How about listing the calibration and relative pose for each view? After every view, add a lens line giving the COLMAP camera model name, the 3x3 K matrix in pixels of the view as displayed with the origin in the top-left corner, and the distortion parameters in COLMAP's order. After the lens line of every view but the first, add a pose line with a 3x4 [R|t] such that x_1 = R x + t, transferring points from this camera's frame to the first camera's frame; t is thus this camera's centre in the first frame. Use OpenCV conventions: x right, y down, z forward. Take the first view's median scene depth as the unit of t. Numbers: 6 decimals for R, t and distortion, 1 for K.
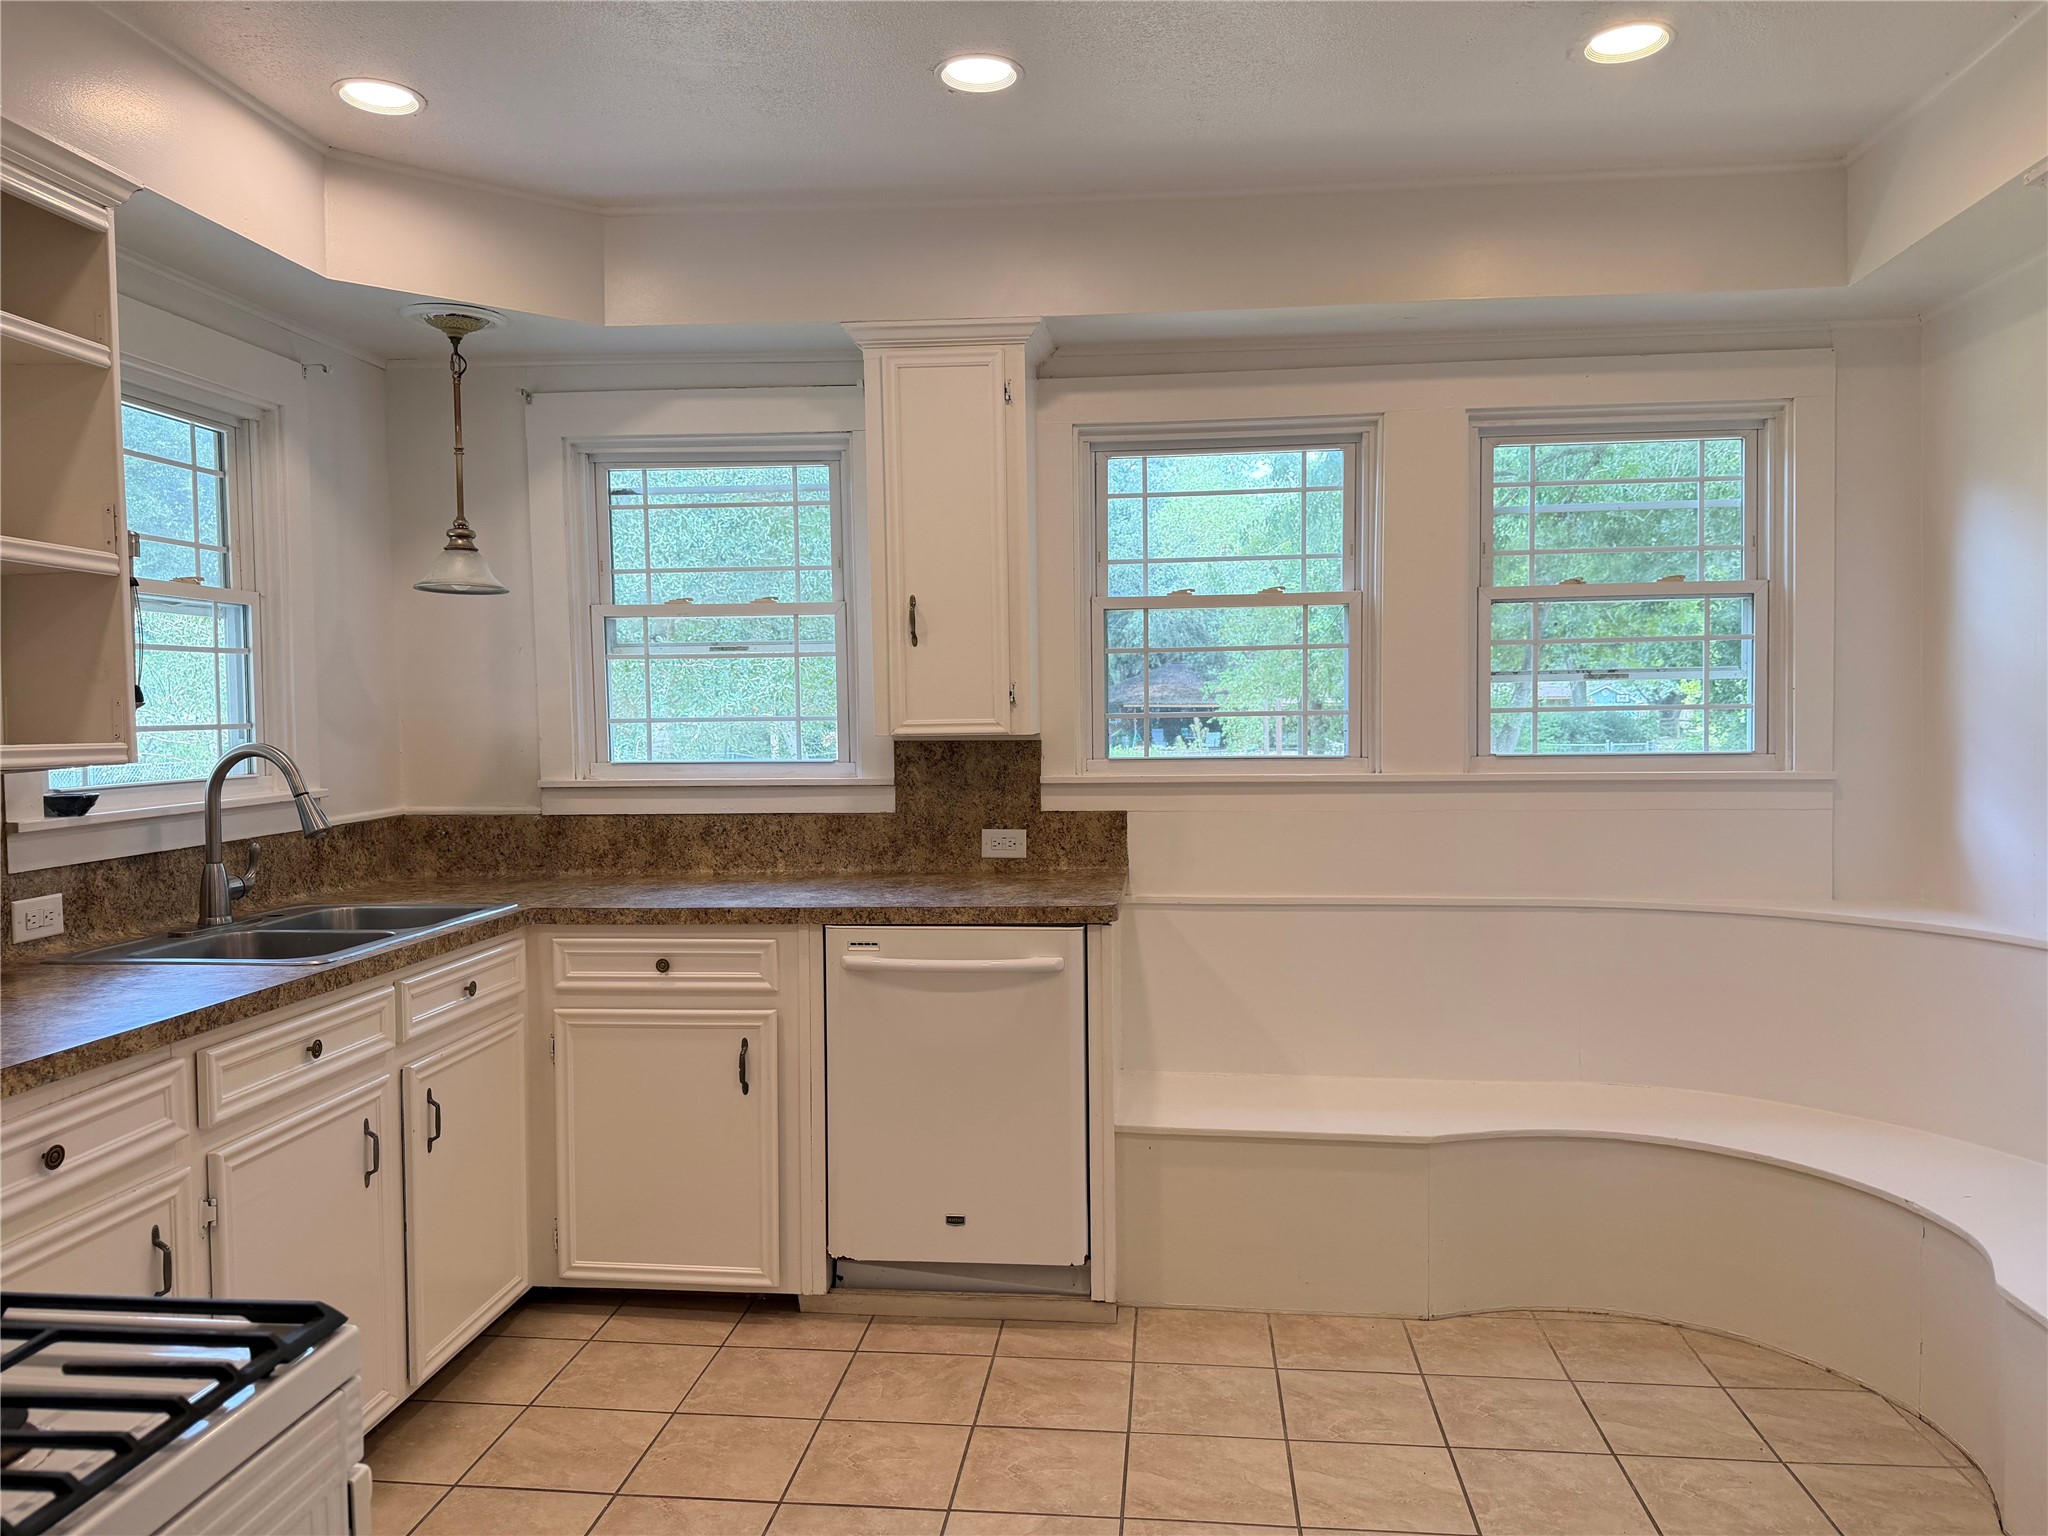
lens RADIAL K [[1429.2, 0, 1026.6], [0, 1429.2, 766.5], [0, 0, 1]] dist [0.004786, 0.002571]
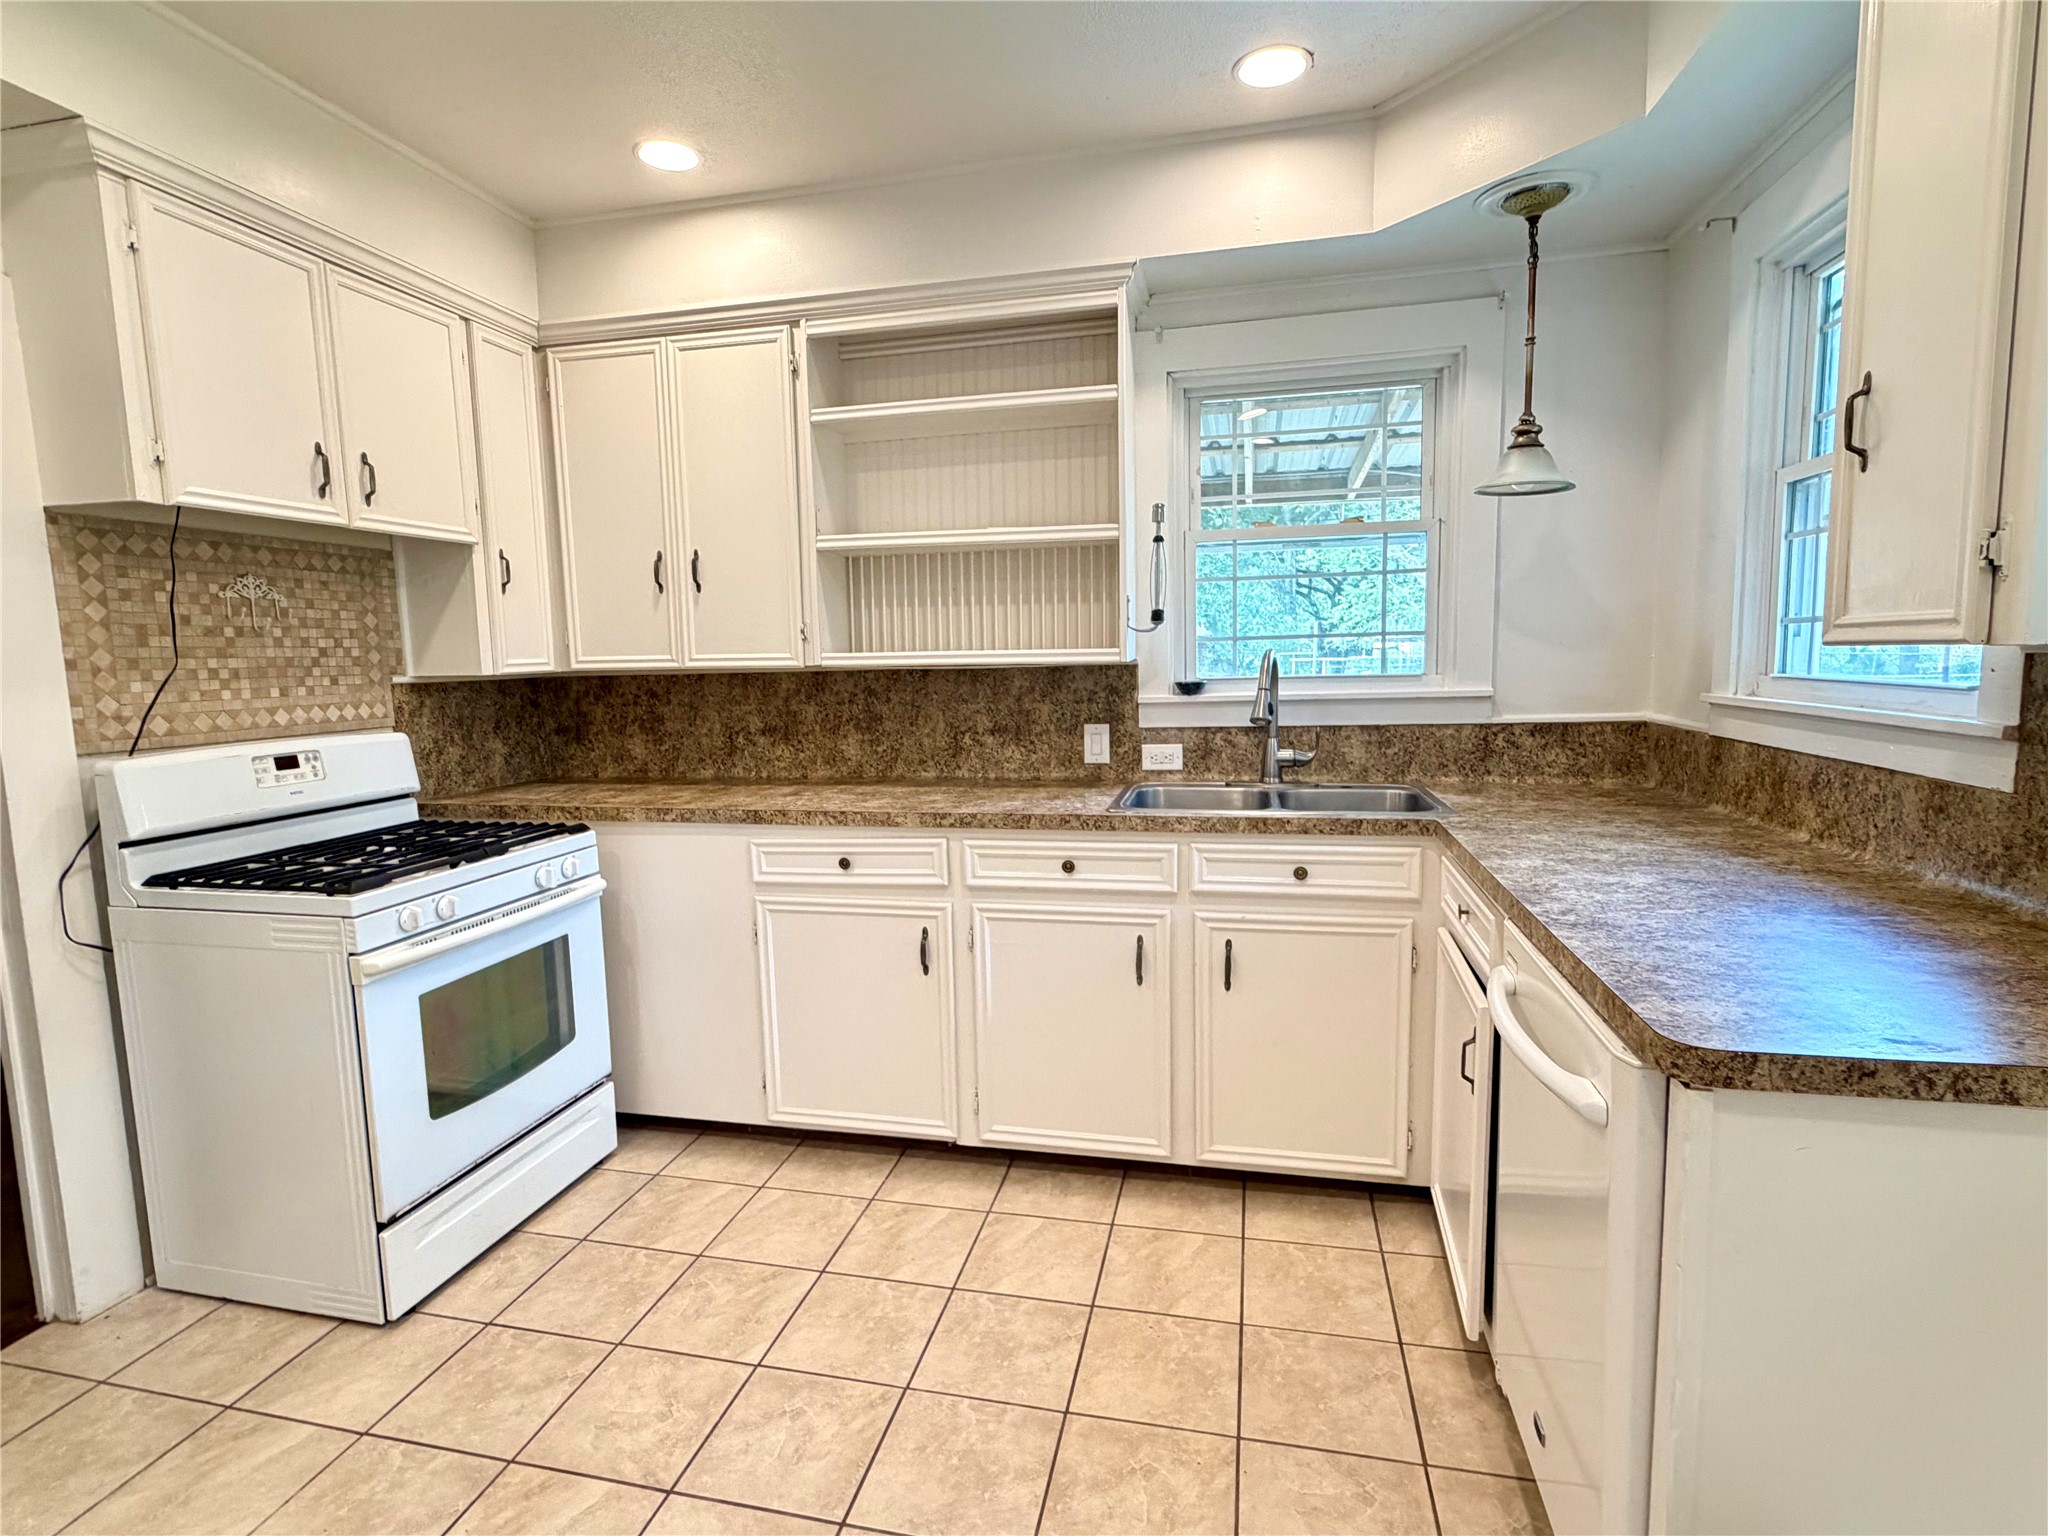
lens RADIAL K [[1015.3, 0, 1026.6], [0, 1015.3, 771.3], [0, 0, 1]] dist [0.004869, 0.000226]
pose [[-0.113931, 0.131861, -0.984699, 0.382340], [-0.013437, 0.990858, 0.134241, -0.025158], [0.993398, 0.028525, -0.111118, 0.826938]]
